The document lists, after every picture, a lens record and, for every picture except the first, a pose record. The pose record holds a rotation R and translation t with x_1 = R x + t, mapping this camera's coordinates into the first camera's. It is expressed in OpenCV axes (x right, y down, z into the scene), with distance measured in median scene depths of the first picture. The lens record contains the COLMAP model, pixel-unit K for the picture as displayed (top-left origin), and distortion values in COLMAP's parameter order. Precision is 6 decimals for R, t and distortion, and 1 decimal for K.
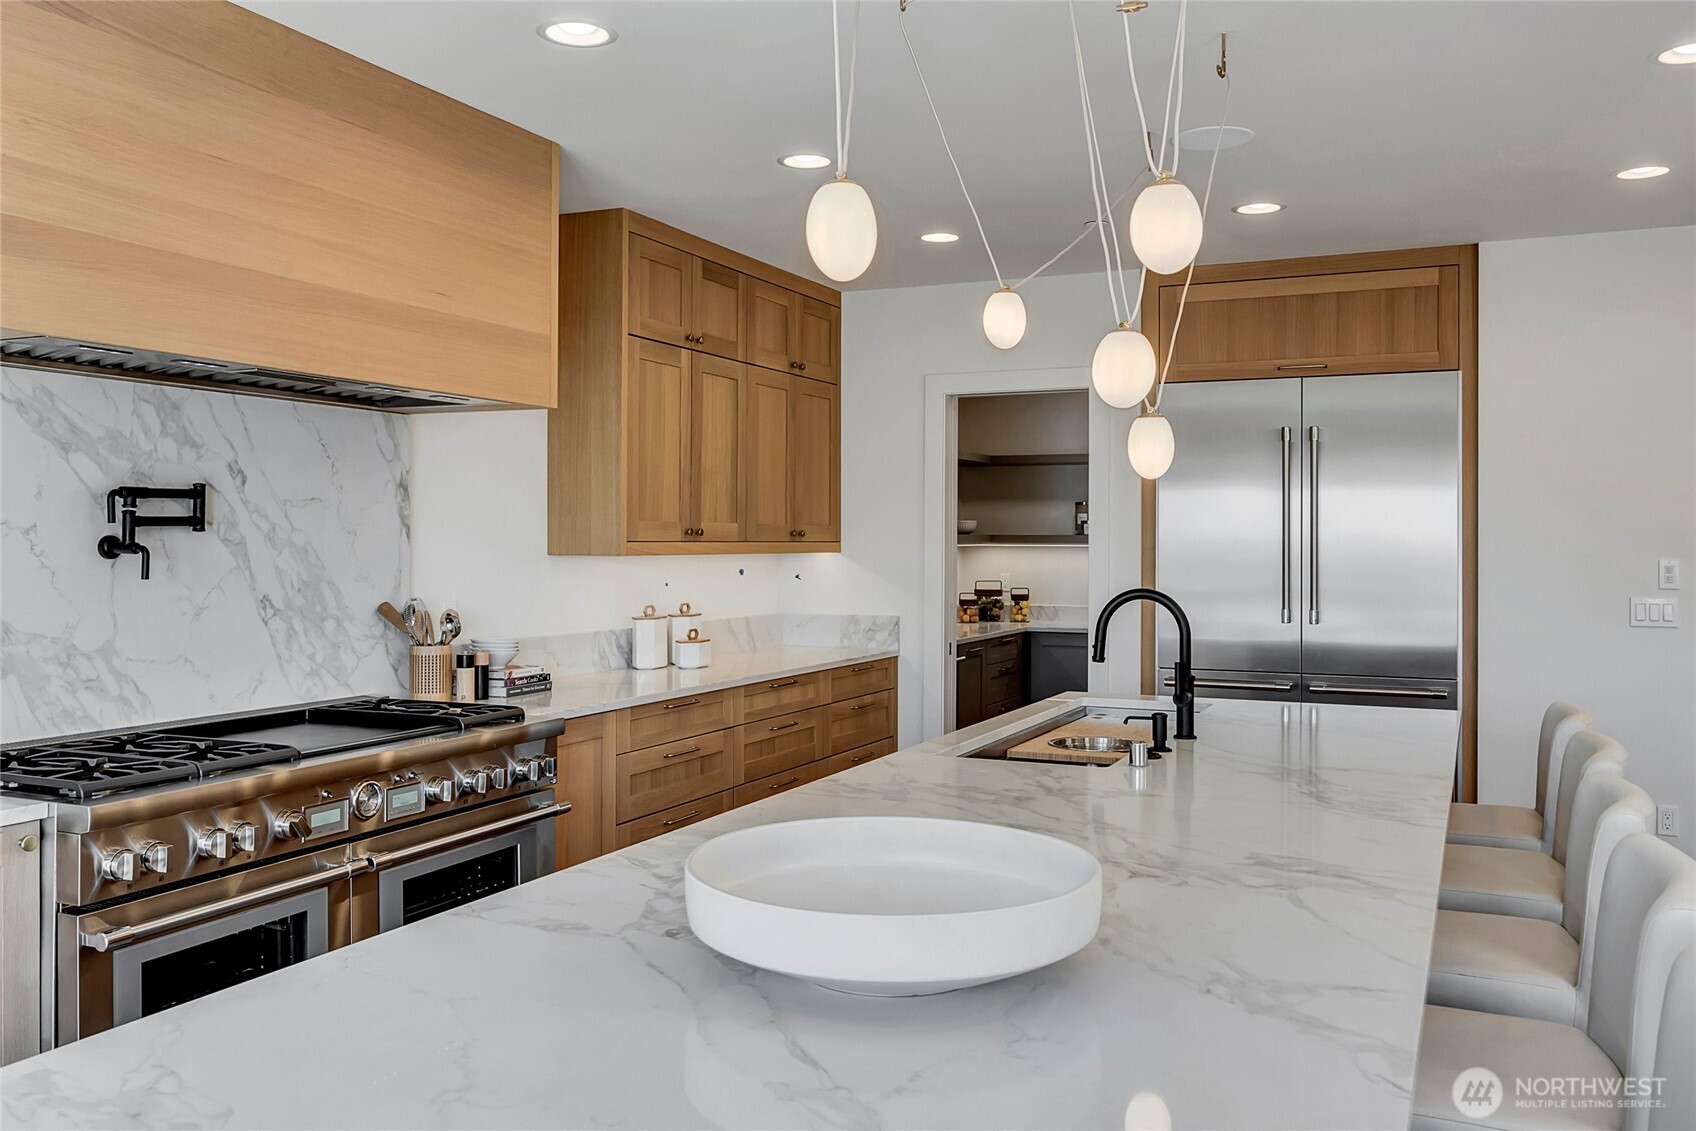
lens RADIAL K [[1427.3, 0, 848.0], [0, 1427.3, 565.5], [0, 0, 1]] dist [-0.006917, -0.003991]
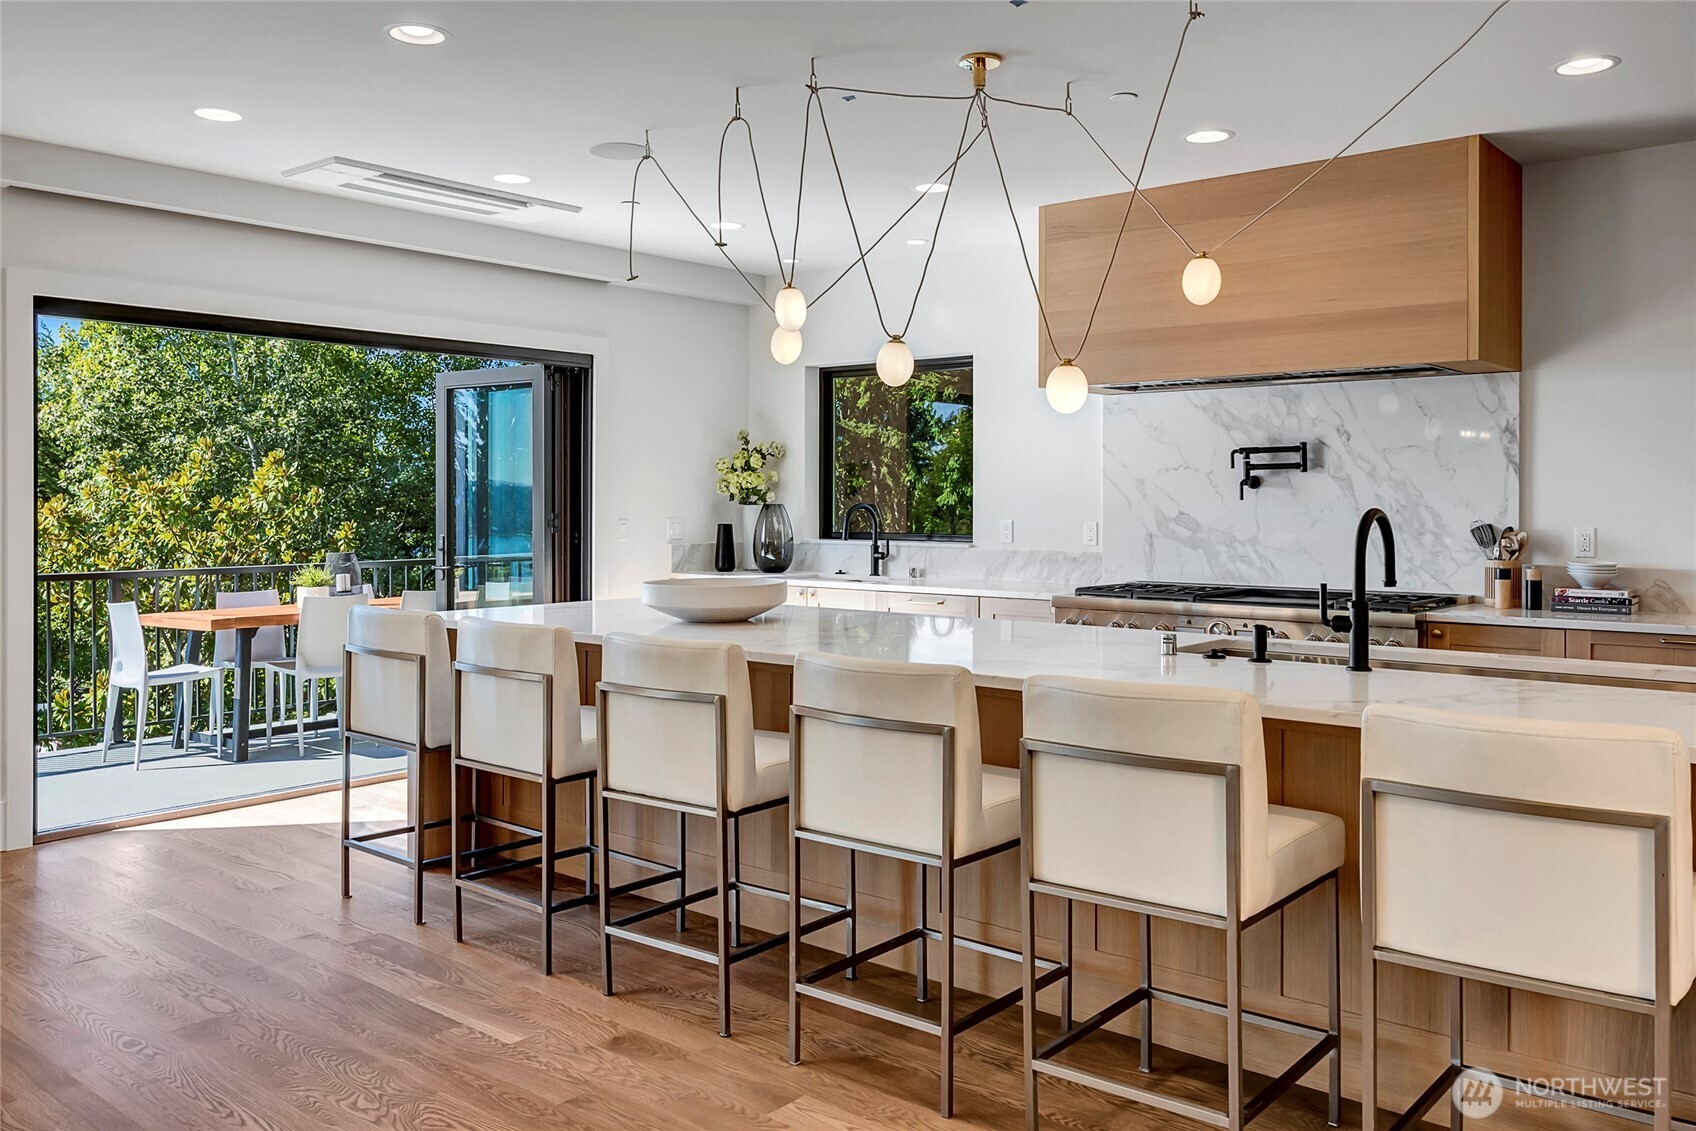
lens RADIAL K [[1357.1, 0, 848.4], [0, 1357.1, 547.0], [0, 0, 1]] dist [0.000487, 0.001377]
pose [[-0.288823, 0.031926, -0.956850, 1.182865], [-0.015459, 0.999158, 0.038004, 0.010878], [0.957258, 0.025769, -0.288086, 0.962479]]
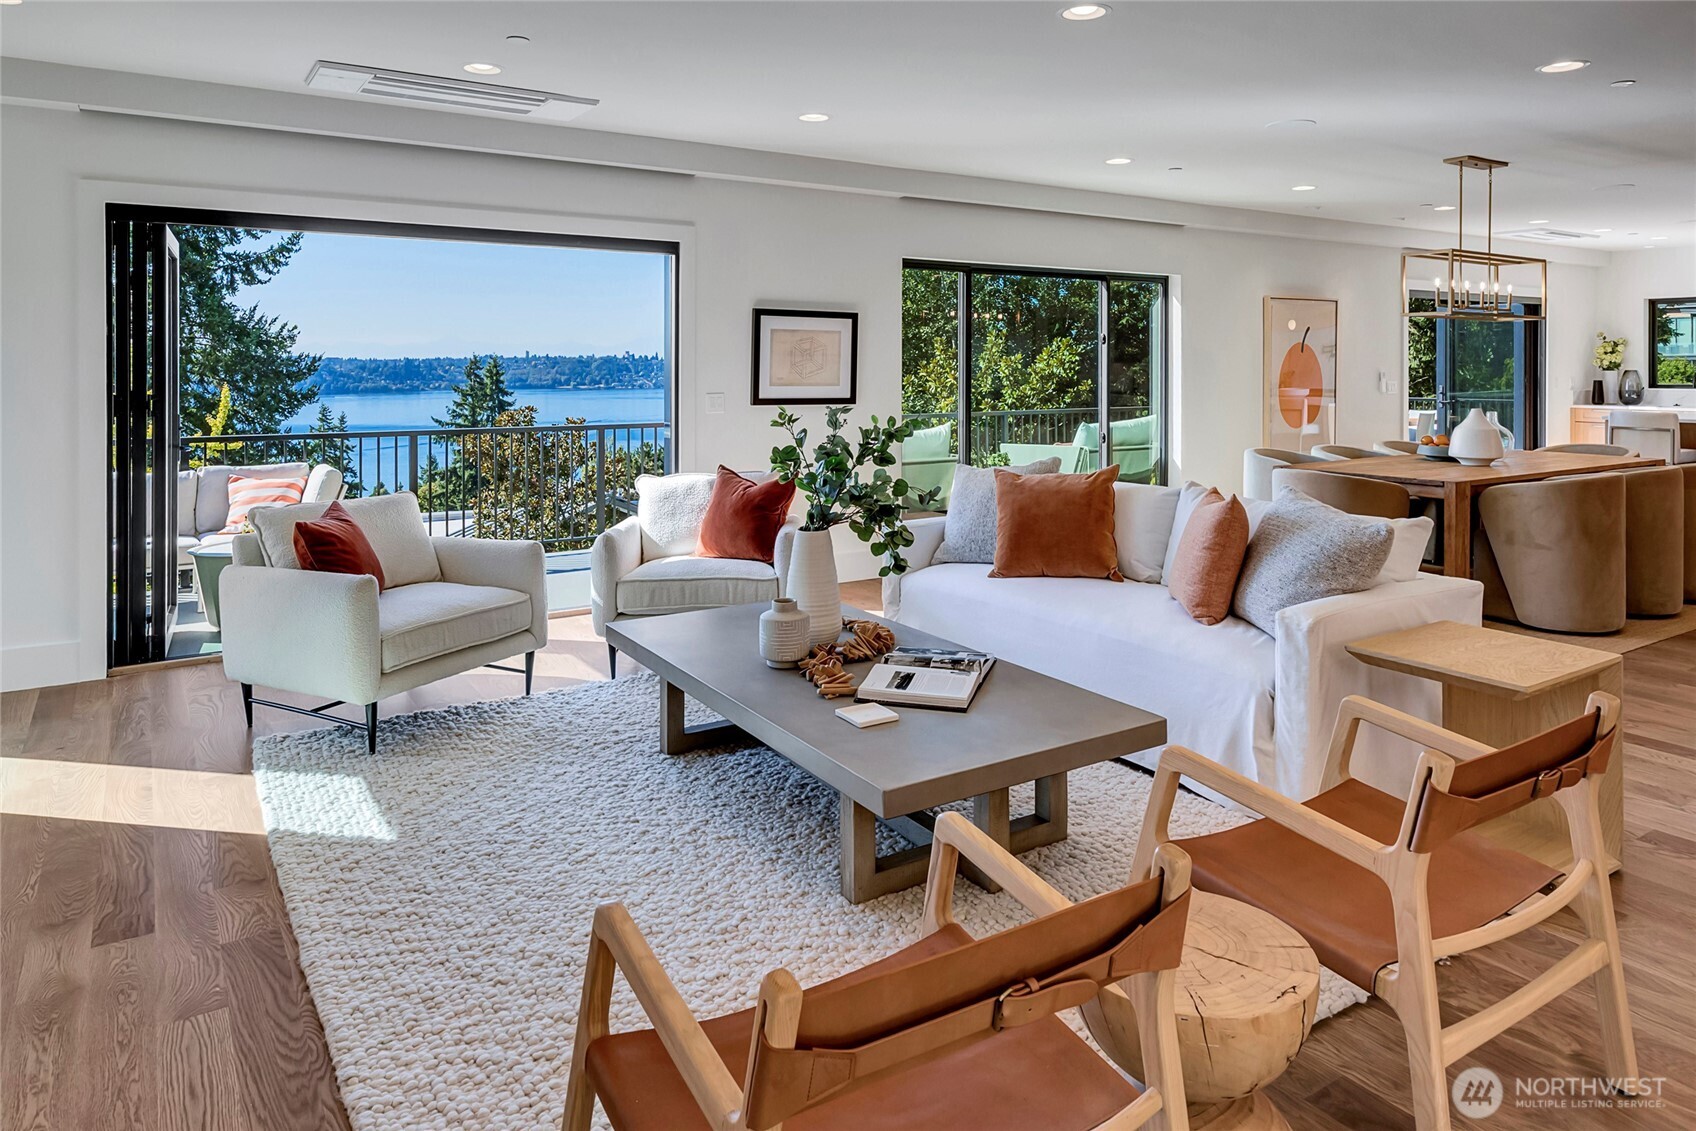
lens RADIAL K [[1054.2, 0, 848.0], [0, 1054.2, 565.5], [0, 0, 1]] dist [-0.000467, -0.000425]
pose [[-0.550475, 0.158850, -0.819600, 3.183775], [-0.008919, 0.980556, 0.196036, 0.002152], [0.834804, 0.115223, -0.538355, 0.088264]]
